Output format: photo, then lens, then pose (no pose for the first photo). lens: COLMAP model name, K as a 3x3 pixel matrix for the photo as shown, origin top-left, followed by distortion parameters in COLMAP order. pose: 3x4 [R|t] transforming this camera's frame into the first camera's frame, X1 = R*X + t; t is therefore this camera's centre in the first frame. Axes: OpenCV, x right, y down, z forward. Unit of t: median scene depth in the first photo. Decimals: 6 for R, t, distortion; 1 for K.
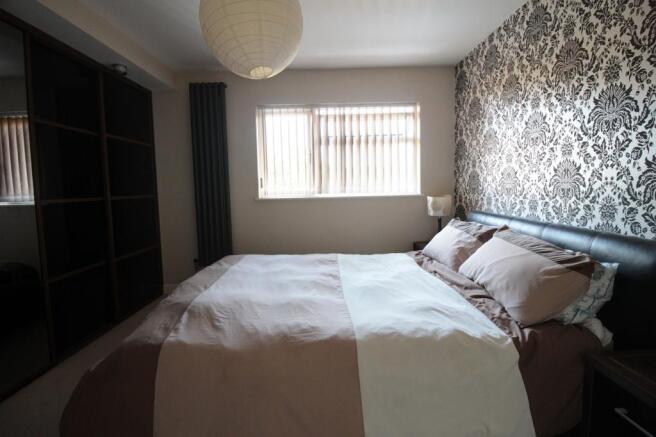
lens RADIAL K [[303.3, 0, 326.4], [0, 303.3, 209.5], [0, 0, 1]] dist [-0.001063, -0.012926]
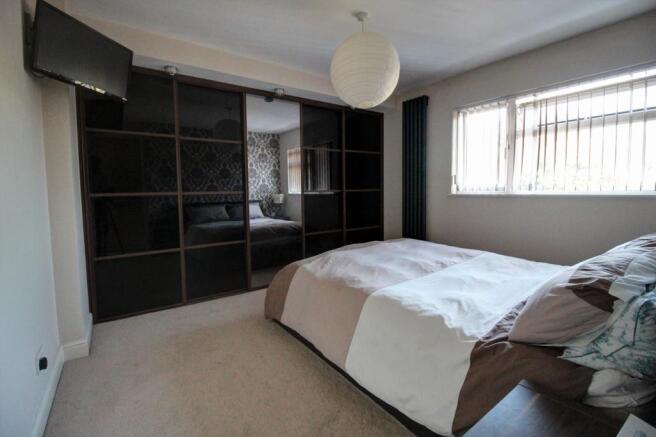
lens RADIAL K [[303.3, 0, 326.4], [0, 303.3, 209.5], [0, 0, 1]] dist [-0.001063, -0.012926]
pose [[0.574651, 0.070273, -0.815376, 0.445112], [-0.052314, 0.997423, 0.049093, -0.010411], [0.816725, 0.014444, 0.576846, 0.002416]]
